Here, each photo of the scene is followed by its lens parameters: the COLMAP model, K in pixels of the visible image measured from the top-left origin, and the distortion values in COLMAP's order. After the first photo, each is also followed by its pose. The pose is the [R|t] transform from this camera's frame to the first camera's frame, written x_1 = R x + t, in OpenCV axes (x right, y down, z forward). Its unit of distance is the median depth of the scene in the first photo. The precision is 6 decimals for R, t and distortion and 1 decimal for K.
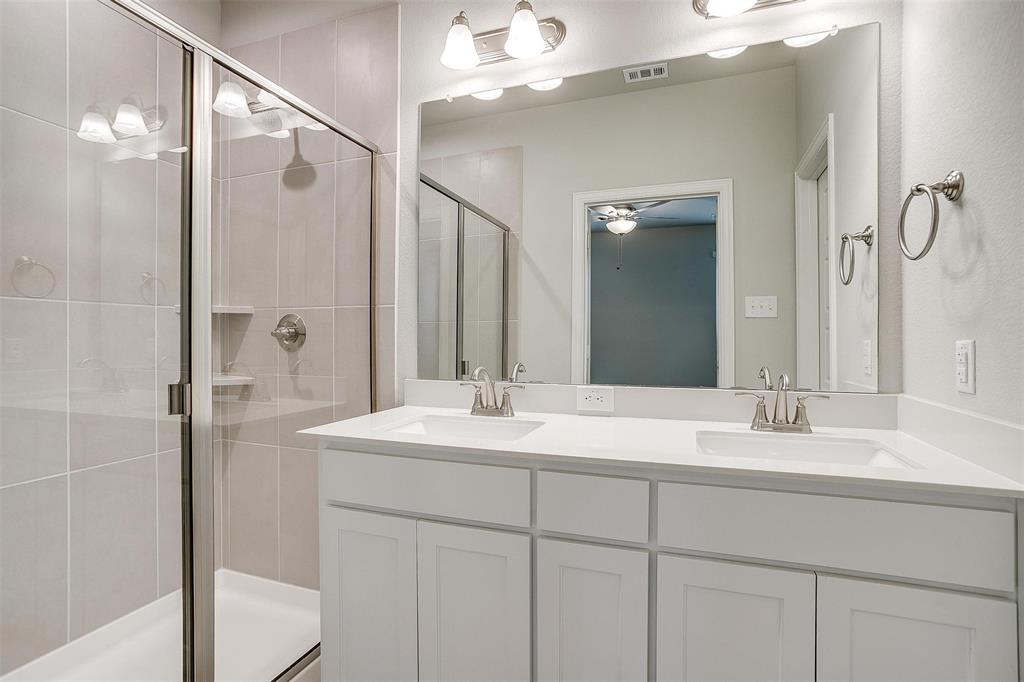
lens RADIAL K [[497.4, 0, 519.2], [0, 497.4, 338.0], [0, 0, 1]] dist [-0.052815, 0.027879]
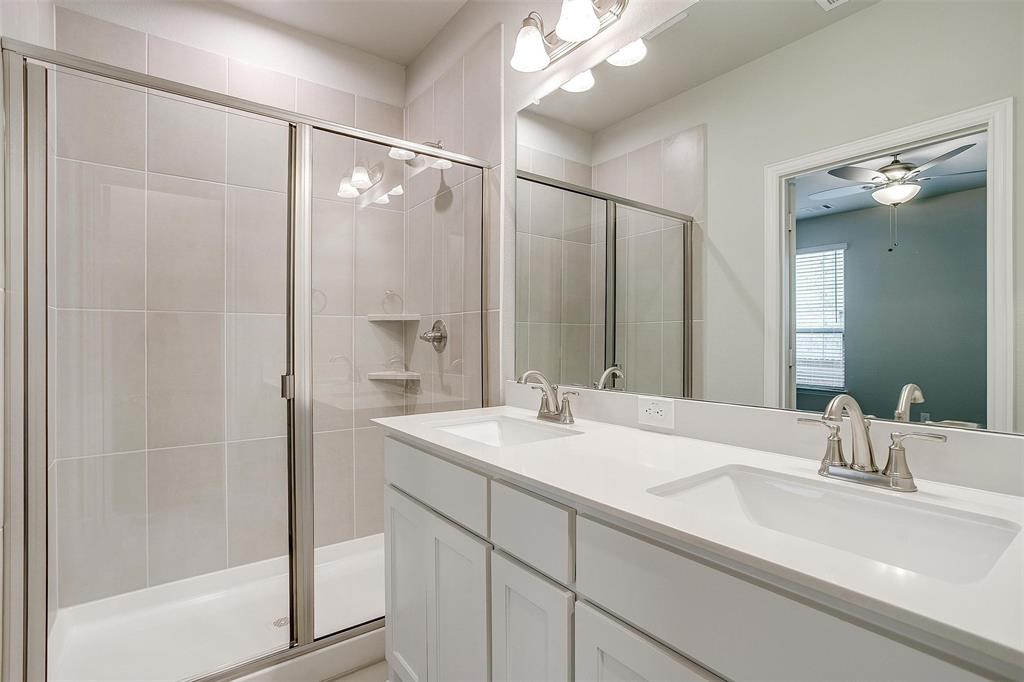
lens RADIAL K [[497.4, 0, 514.7], [0, 497.4, 338.7], [0, 0, 1]] dist [-0.052815, 0.027879]
pose [[0.829306, -0.002639, -0.558788, 0.348886], [0.000459, 0.999992, -0.004040, 0.000345], [0.558794, 0.003094, 0.829301, 0.134705]]
